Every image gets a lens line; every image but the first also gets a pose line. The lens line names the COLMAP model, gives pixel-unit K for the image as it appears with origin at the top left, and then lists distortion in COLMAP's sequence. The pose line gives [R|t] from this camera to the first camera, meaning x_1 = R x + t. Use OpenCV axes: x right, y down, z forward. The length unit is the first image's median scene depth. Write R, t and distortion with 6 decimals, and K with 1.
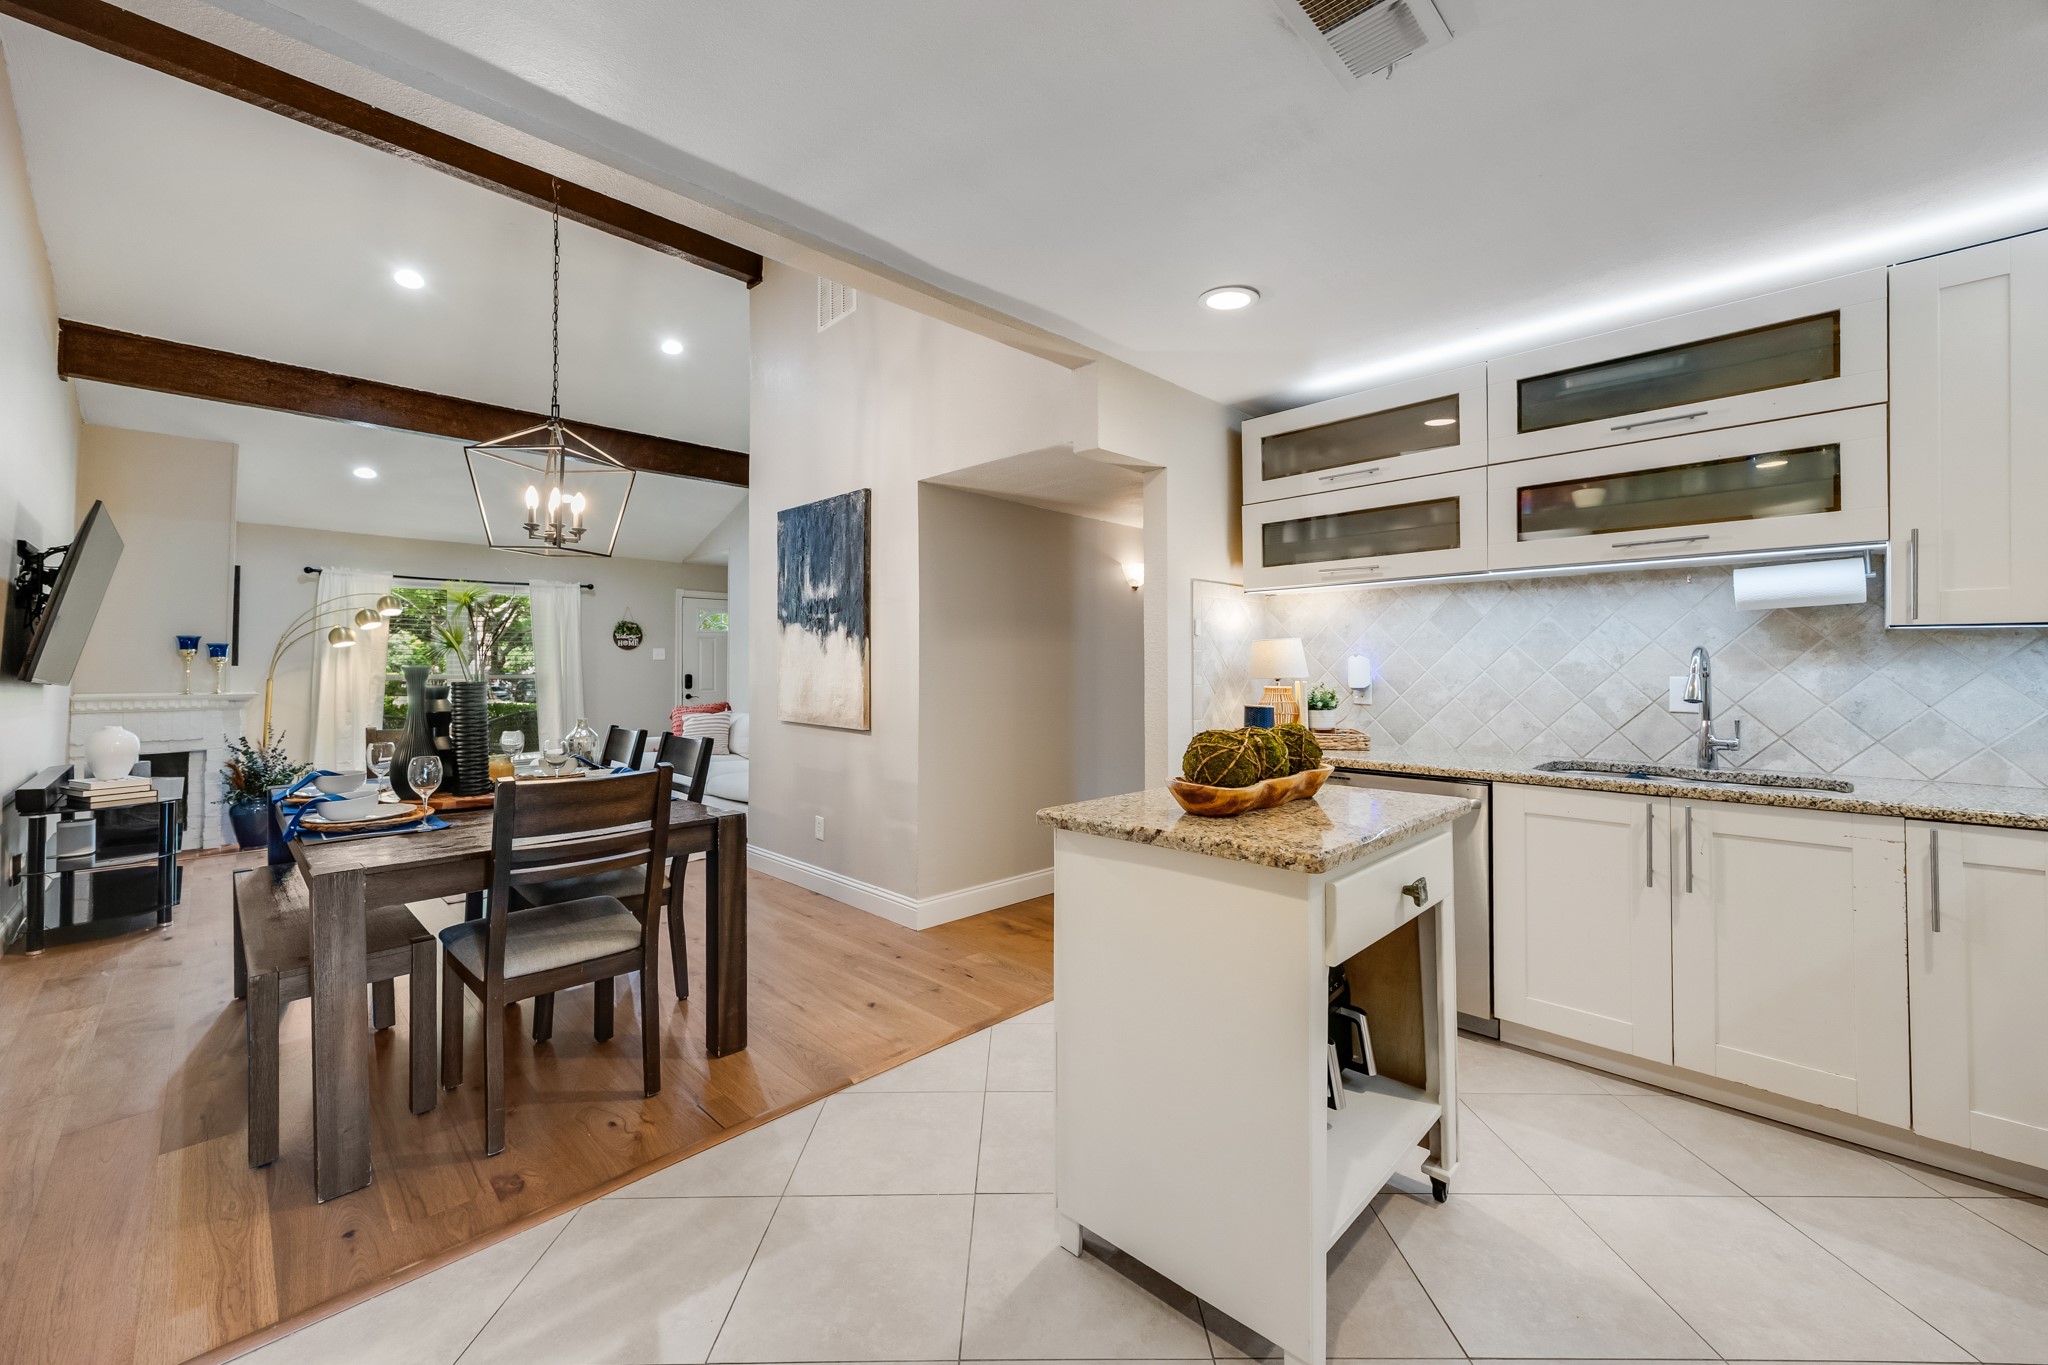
lens RADIAL K [[790.7, 0, 1024.9], [0, 790.7, 658.9], [0, 0, 1]] dist [-0.002432, 0.000196]
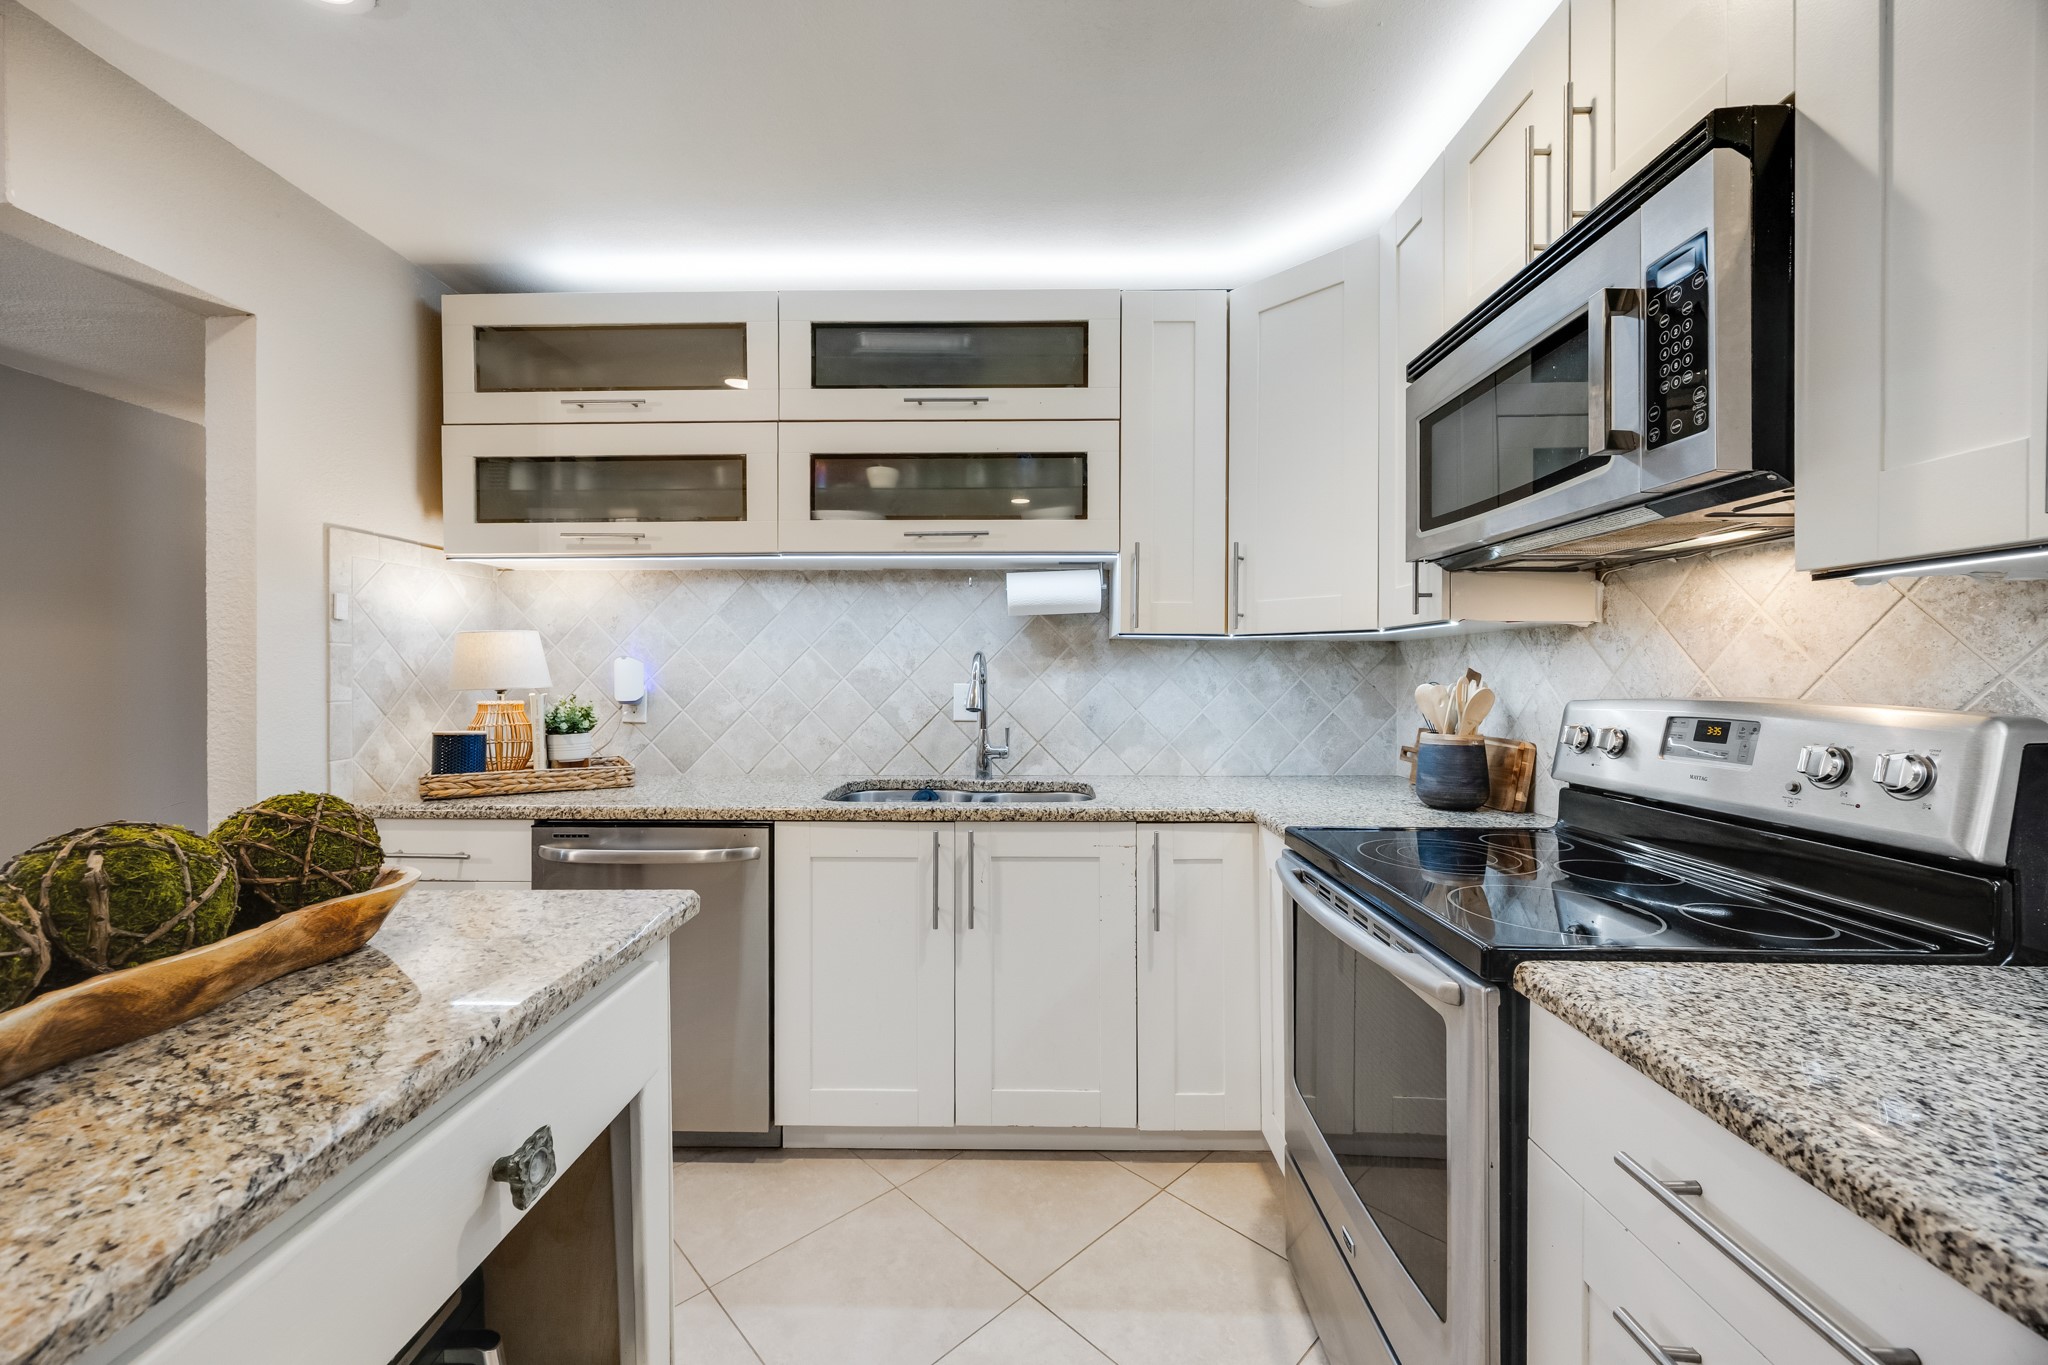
lens RADIAL K [[790.7, 0, 1019.7], [0, 790.7, 674.4], [0, 0, 1]] dist [-0.002432, 0.000196]
pose [[0.715886, 0.001007, 0.698216, 0.202850], [-0.007188, 0.999957, 0.005928, 0.005166], [-0.698180, -0.009263, 0.715862, 0.255525]]
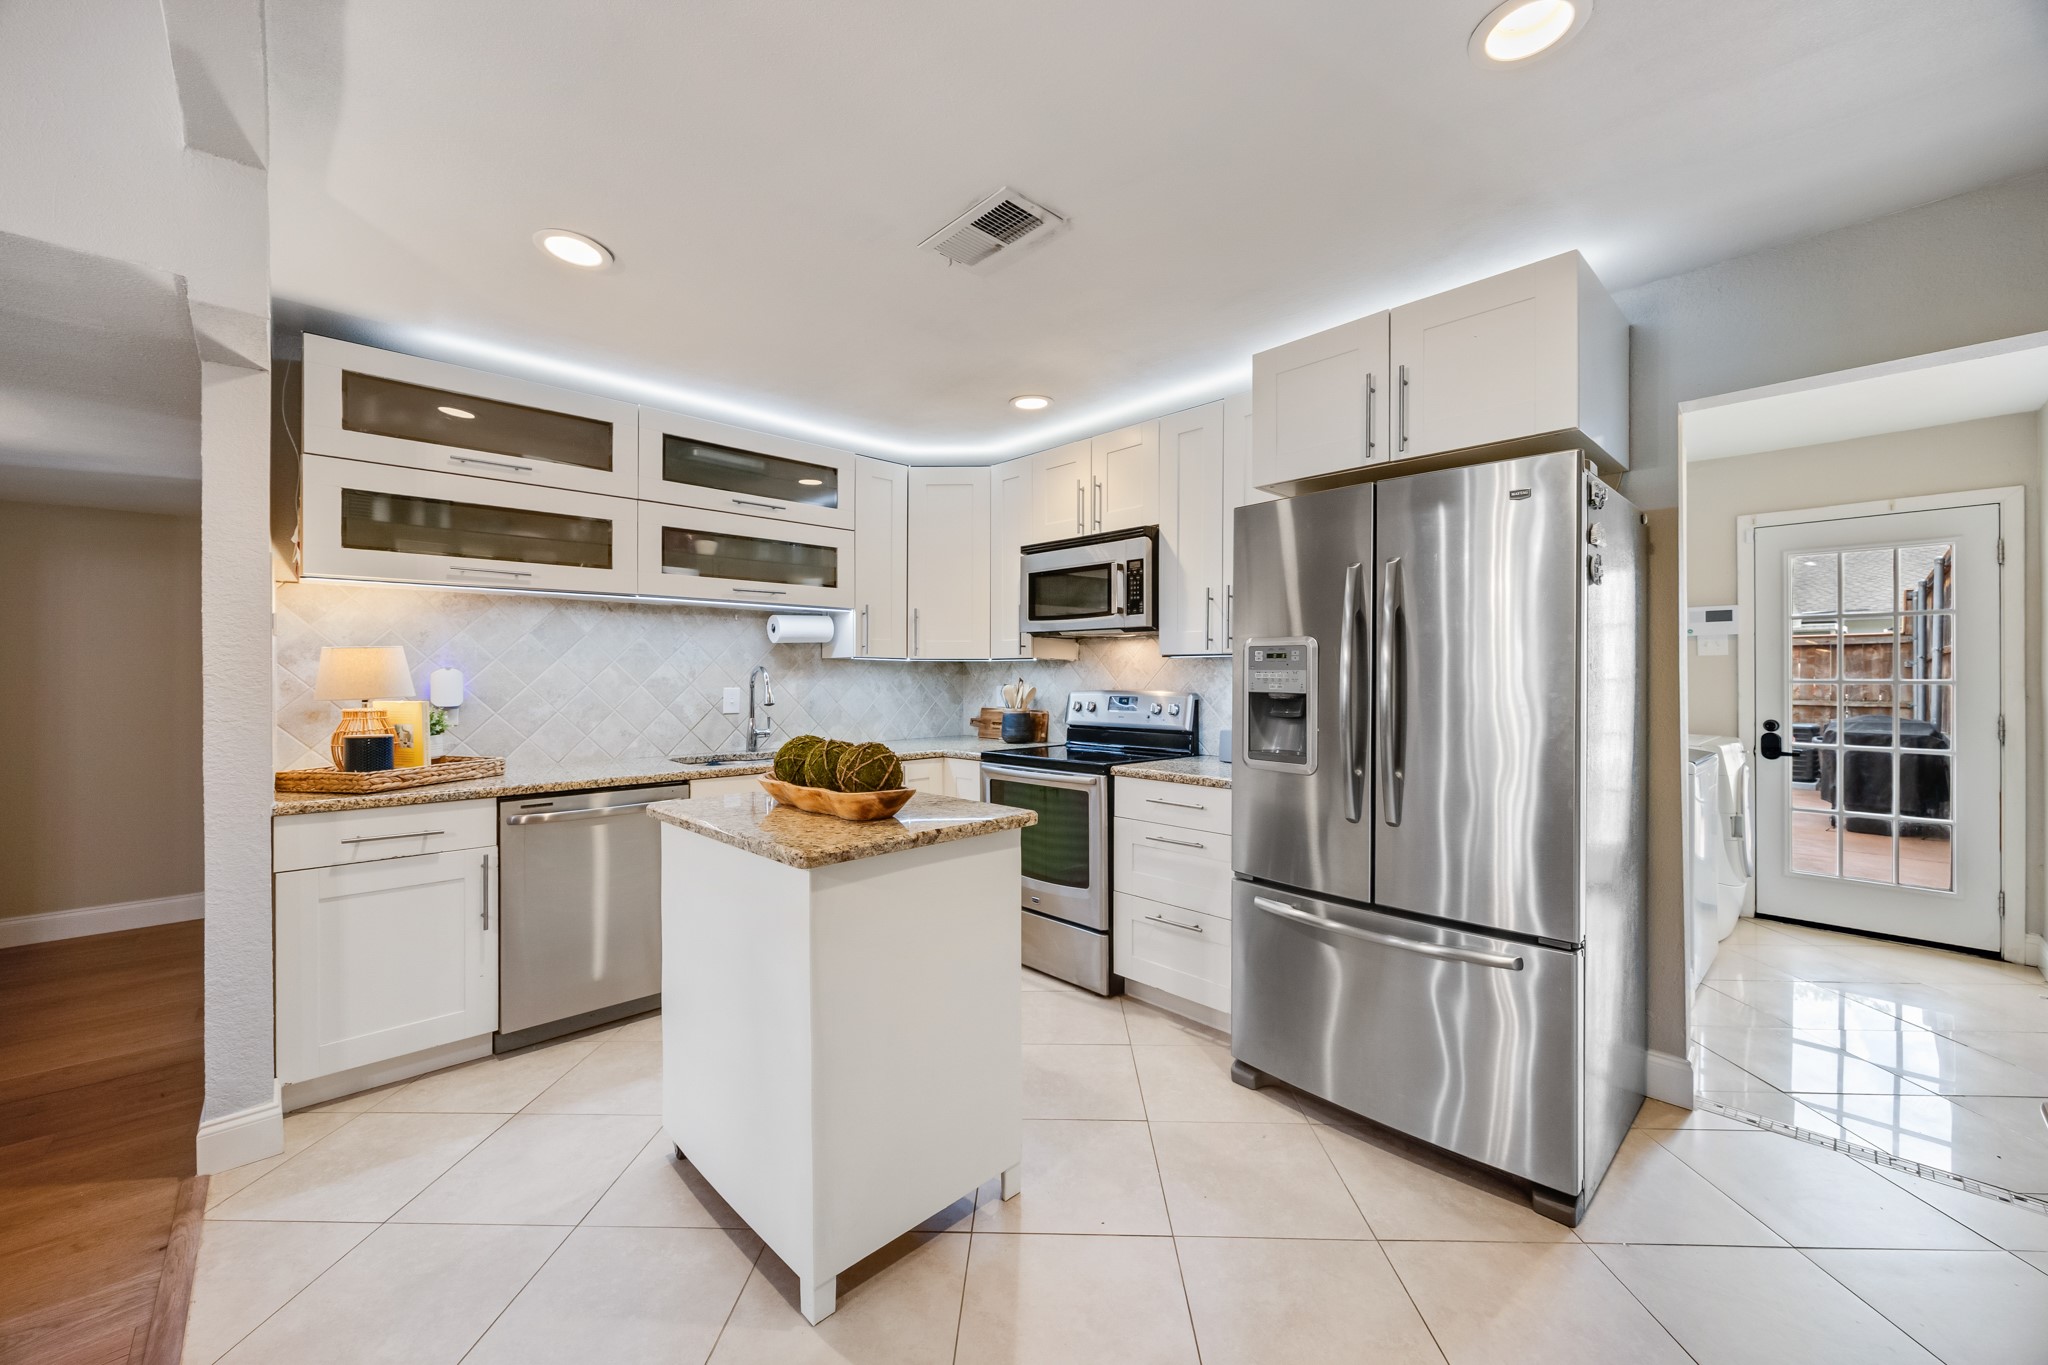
lens RADIAL K [[790.7, 0, 1026.9], [0, 790.7, 662.6], [0, 0, 1]] dist [-0.002432, 0.000196]
pose [[0.020443, 0.014246, 0.999690, -0.507229], [-0.009550, 0.999856, -0.014054, -0.006189], [-0.999745, -0.009260, 0.020576, 0.432300]]
